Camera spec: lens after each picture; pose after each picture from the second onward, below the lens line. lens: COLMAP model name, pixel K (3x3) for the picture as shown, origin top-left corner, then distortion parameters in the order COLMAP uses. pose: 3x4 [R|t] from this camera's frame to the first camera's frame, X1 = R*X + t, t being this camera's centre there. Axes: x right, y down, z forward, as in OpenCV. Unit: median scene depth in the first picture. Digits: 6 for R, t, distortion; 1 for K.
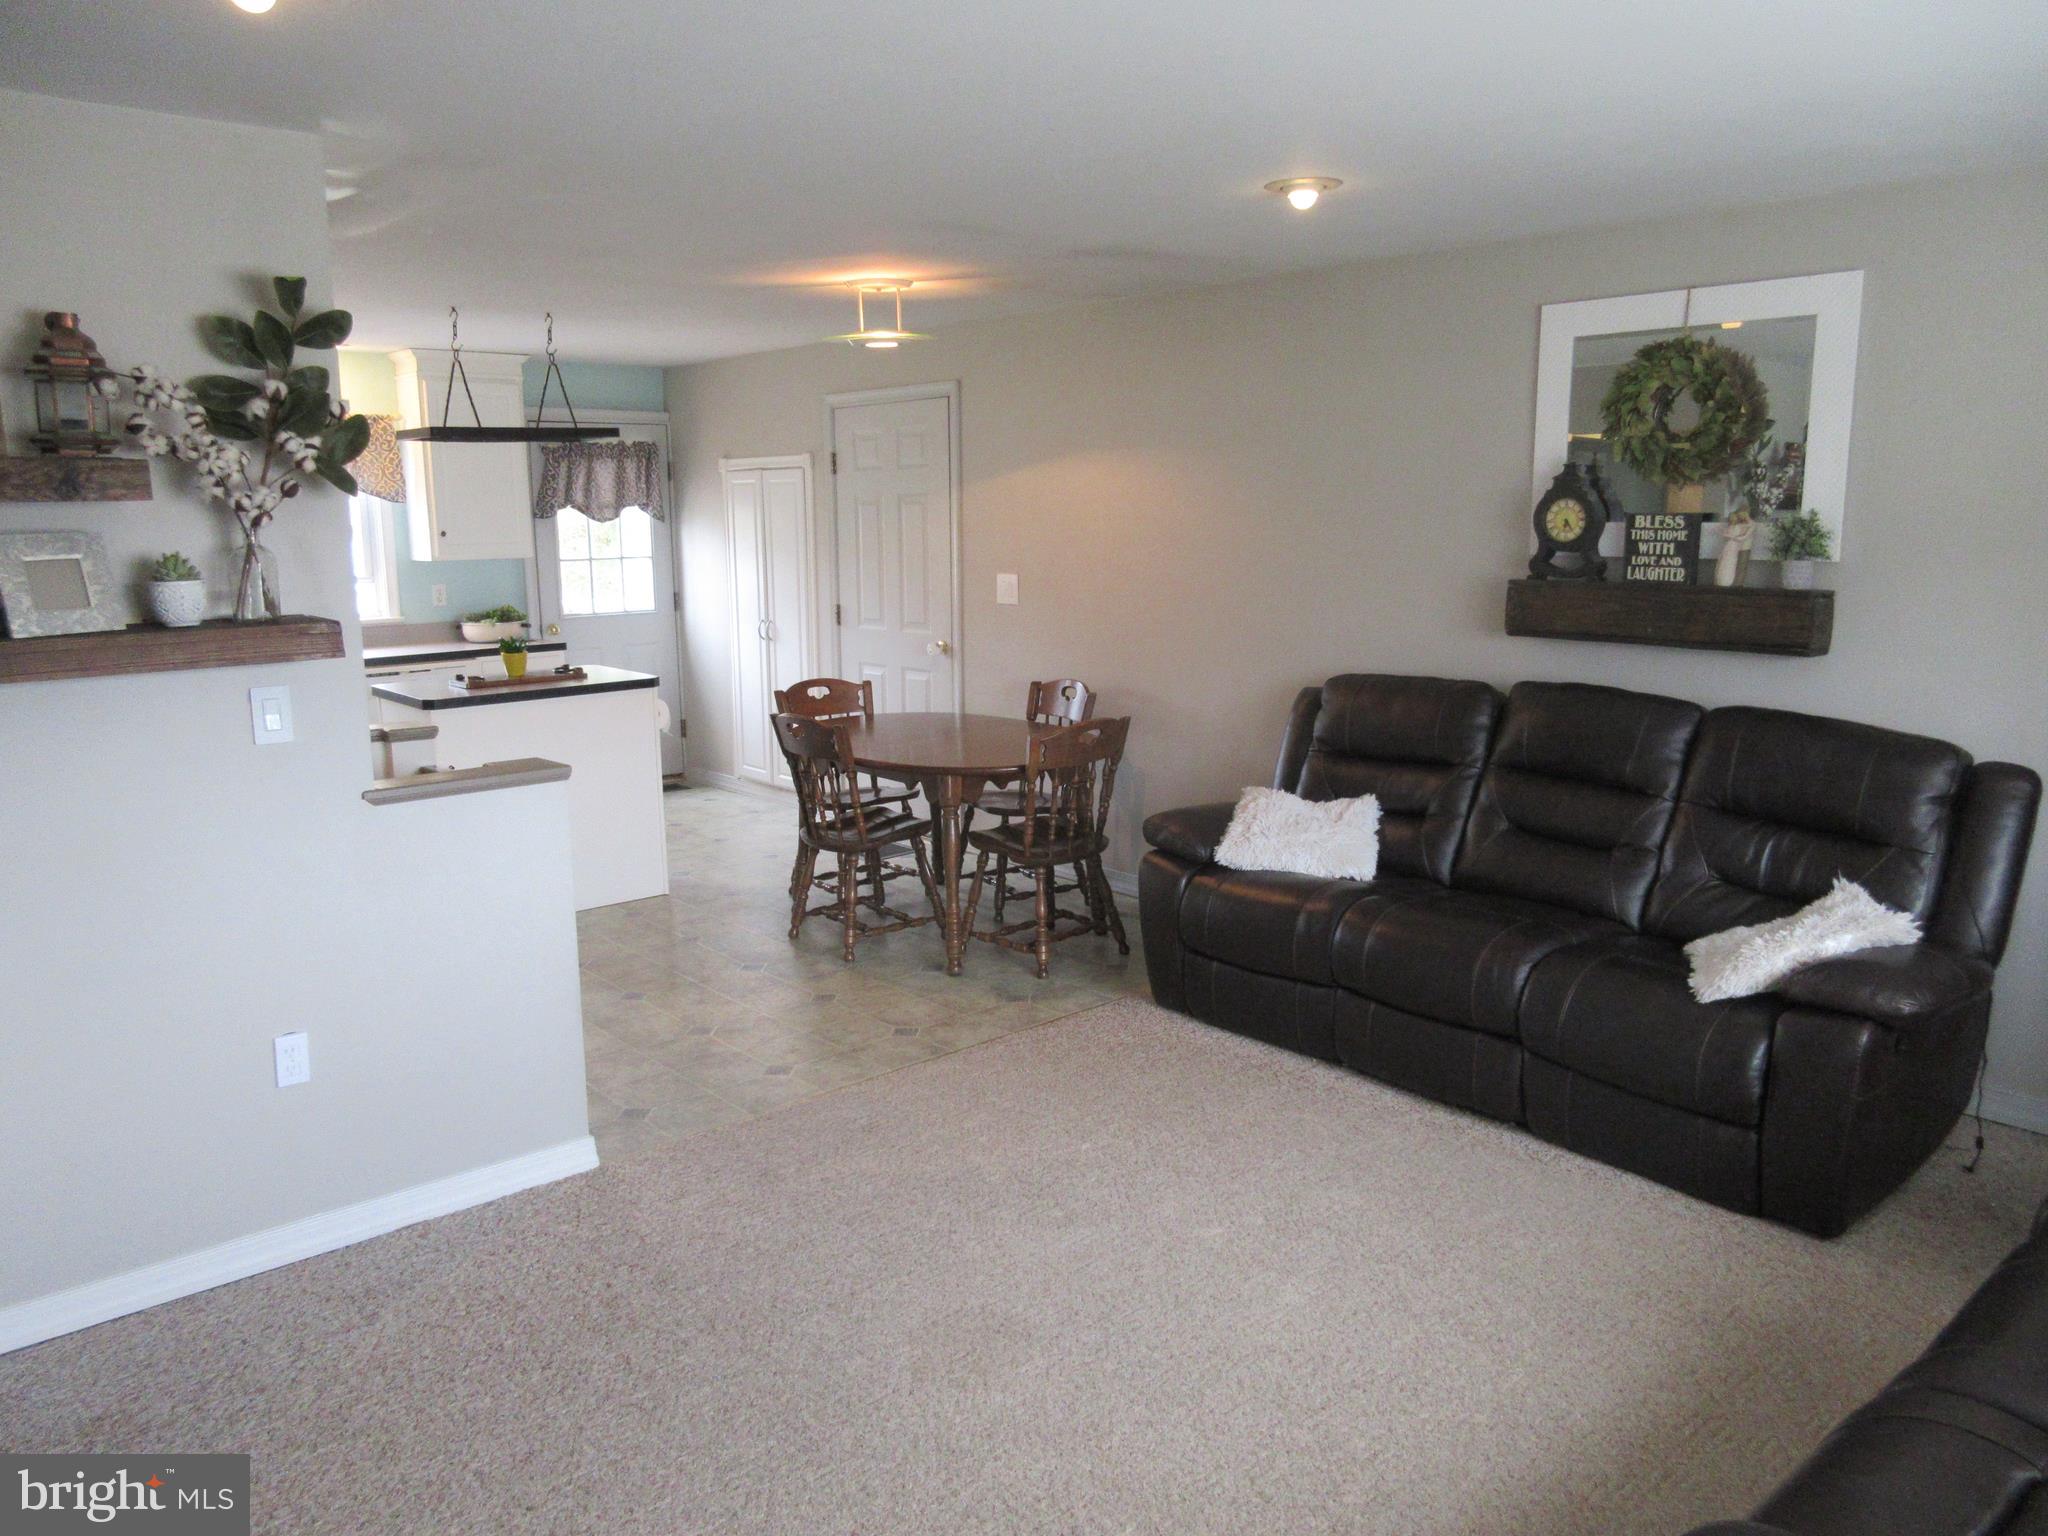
lens RADIAL K [[1512.4, 0, 1025.4], [0, 1512.4, 766.6], [0, 0, 1]] dist [0.008547, -0.001509]
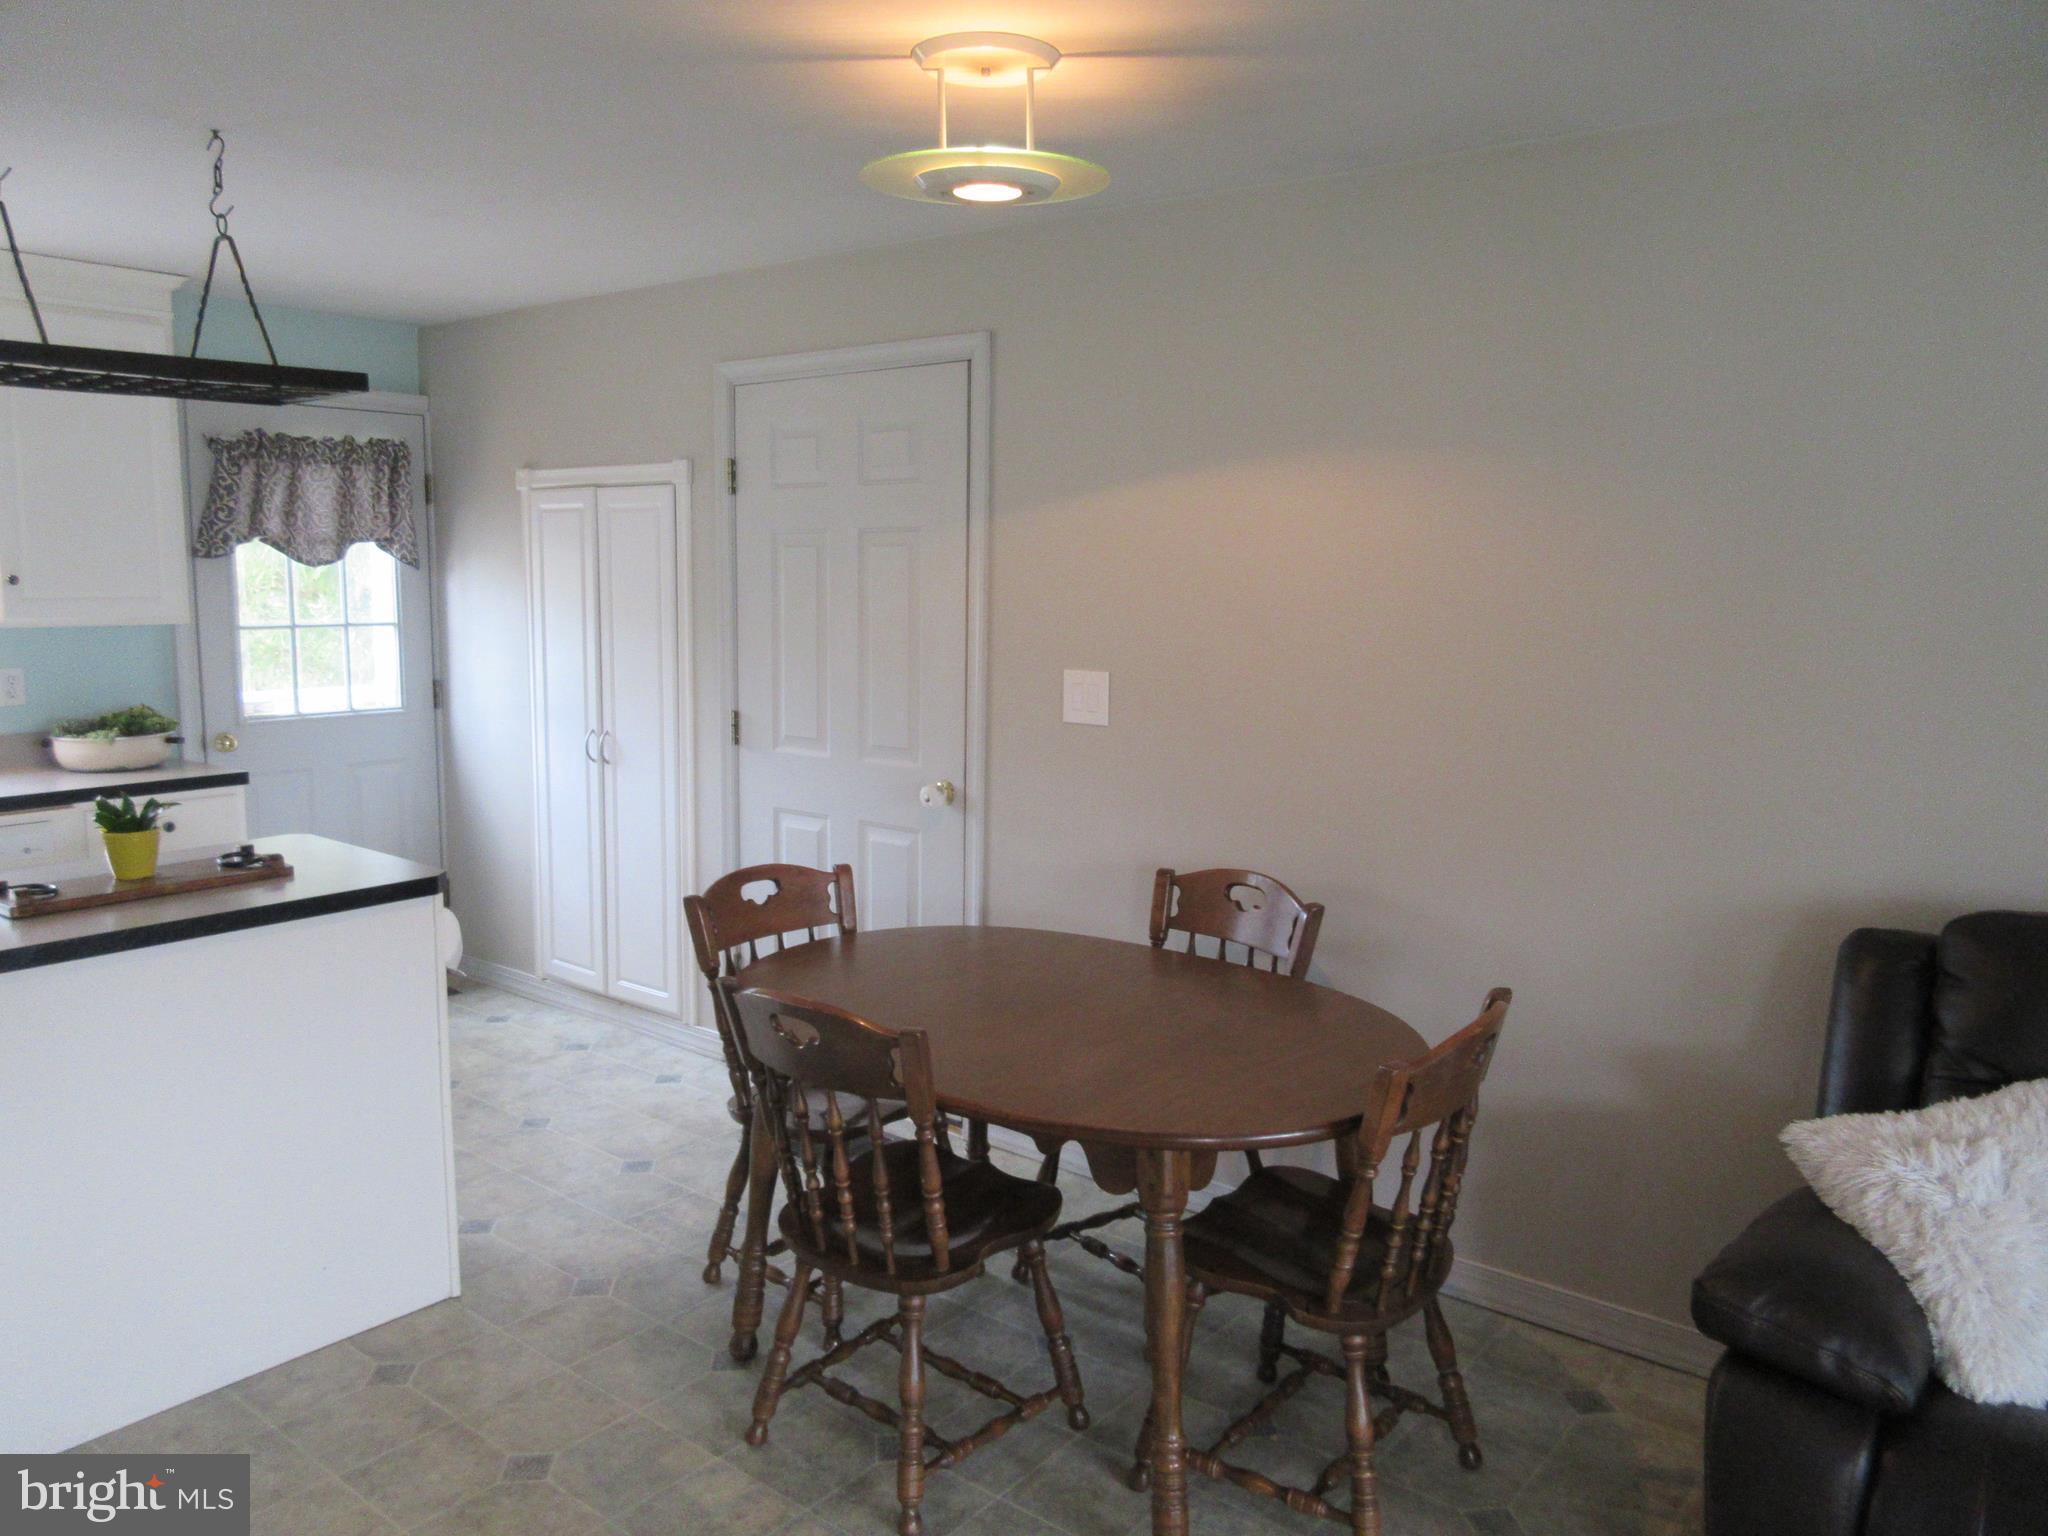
lens RADIAL K [[1512.4, 0, 1019.4], [0, 1512.4, 771.3], [0, 0, 1]] dist [0.008547, -0.001509]
pose [[0.984585, -0.001441, 0.174900, -0.115862], [0.007956, 0.999300, -0.036554, -0.059109], [-0.174725, 0.037382, 0.983907, 0.382537]]
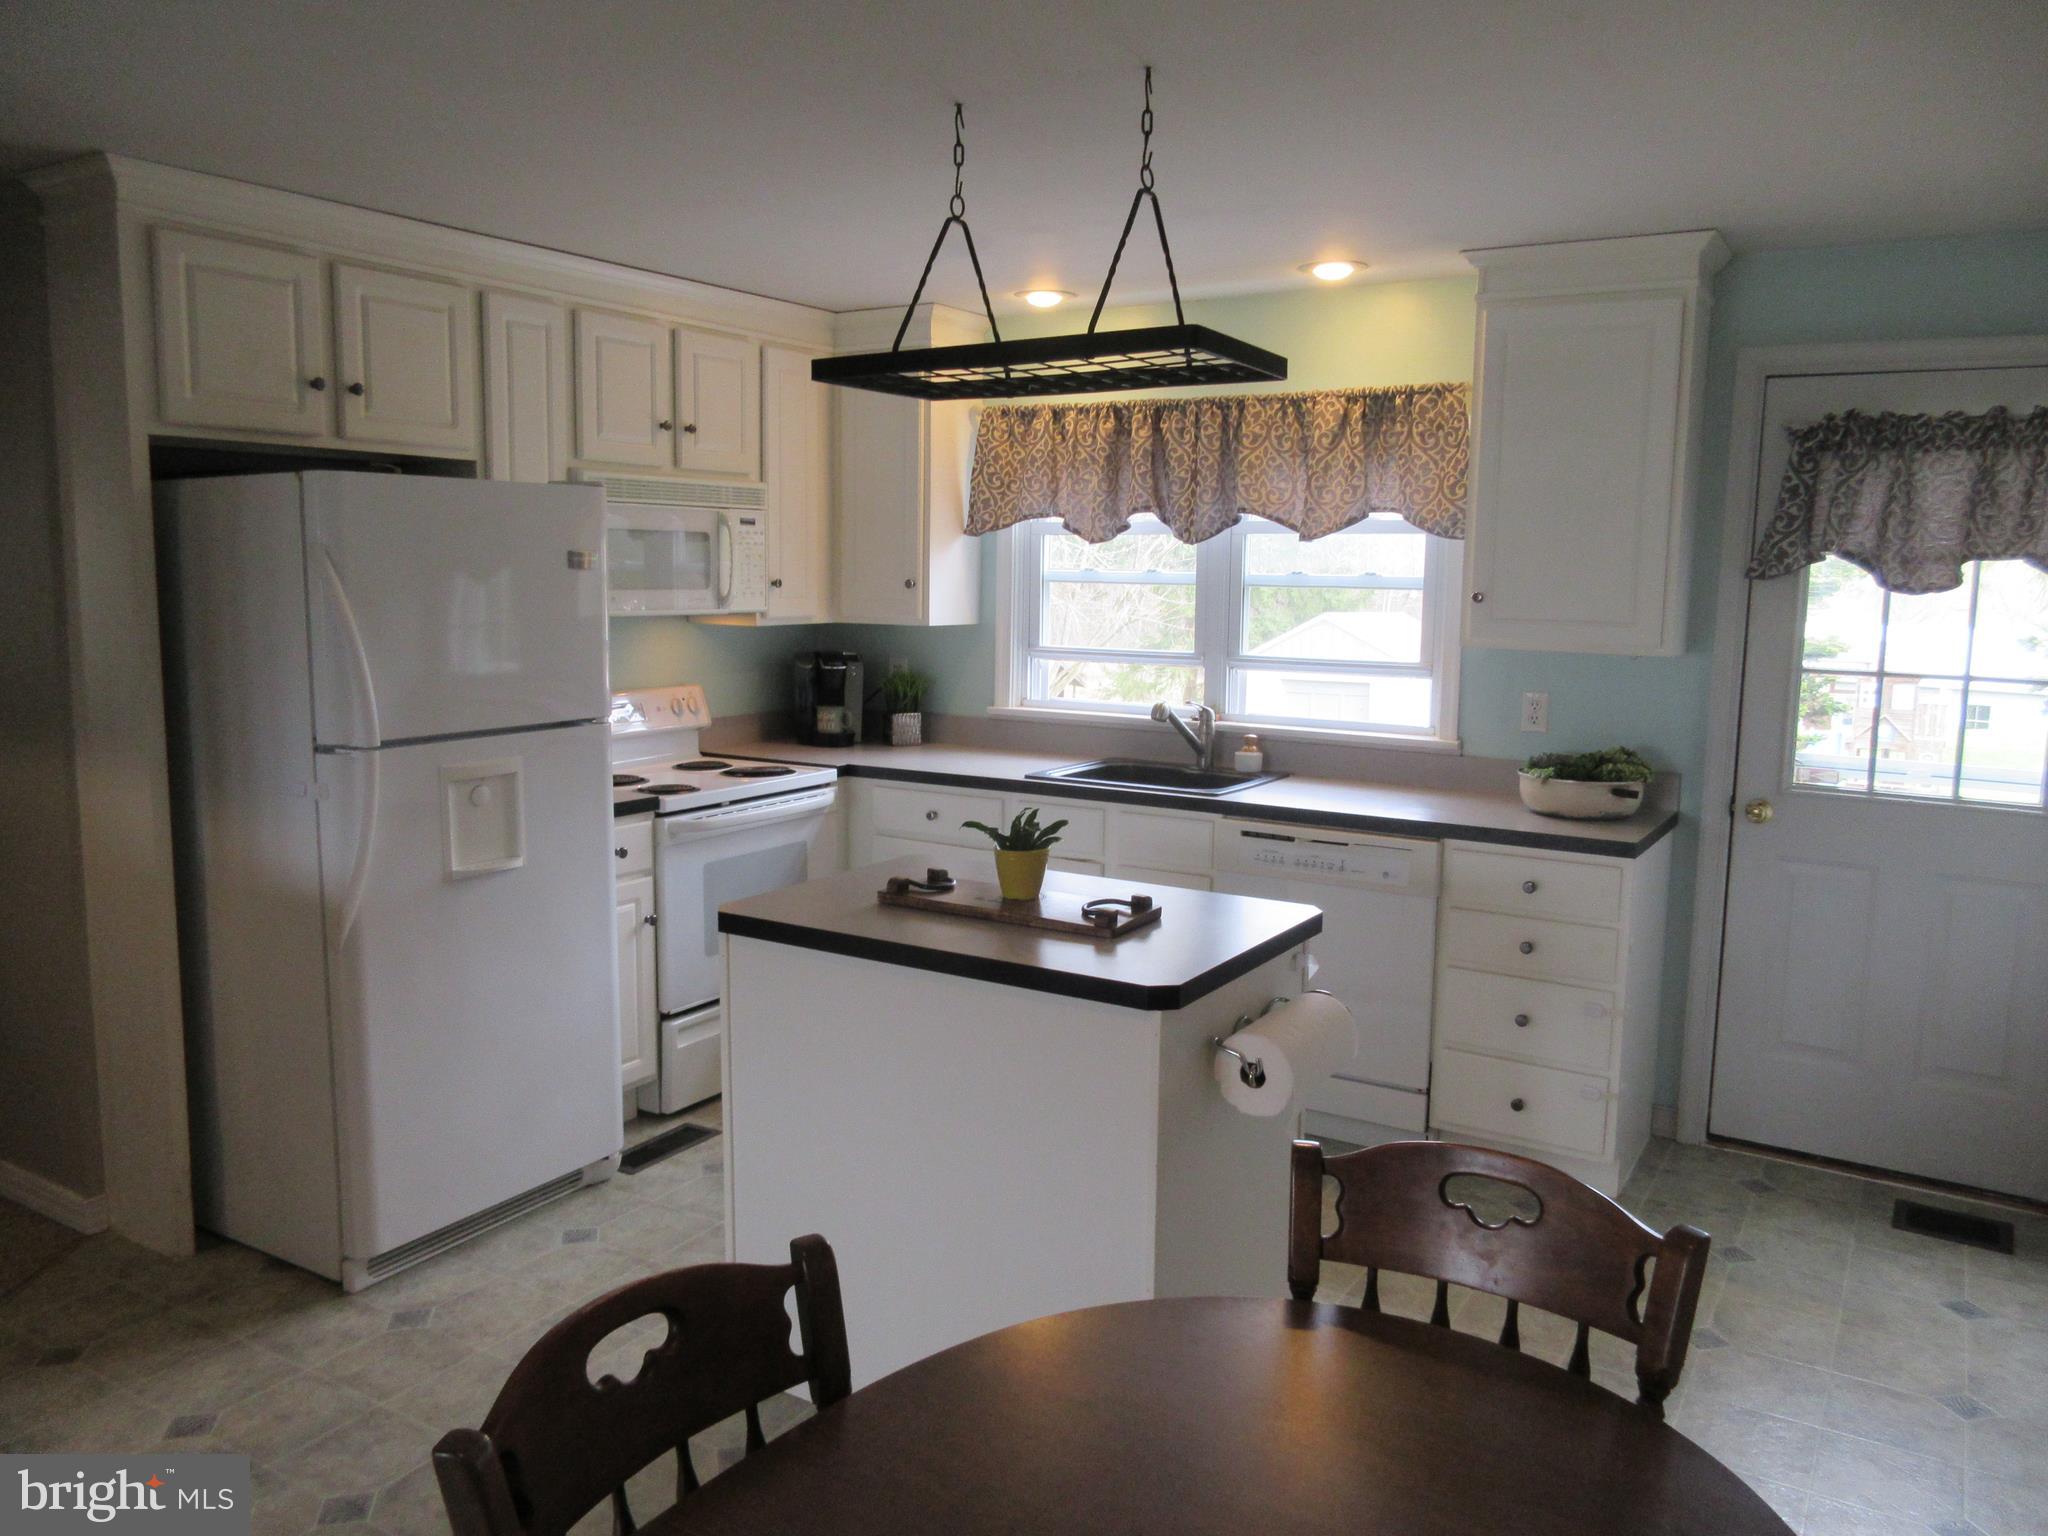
lens RADIAL K [[1512.4, 0, 1024.0], [0, 1512.4, 758.2], [0, 0, 1]] dist [0.008547, -0.001509]
pose [[0.294966, 0.139017, -0.945341, 0.075447], [-0.195058, 0.977286, 0.082853, -0.110135], [0.935386, 0.159957, 0.315382, 0.684087]]
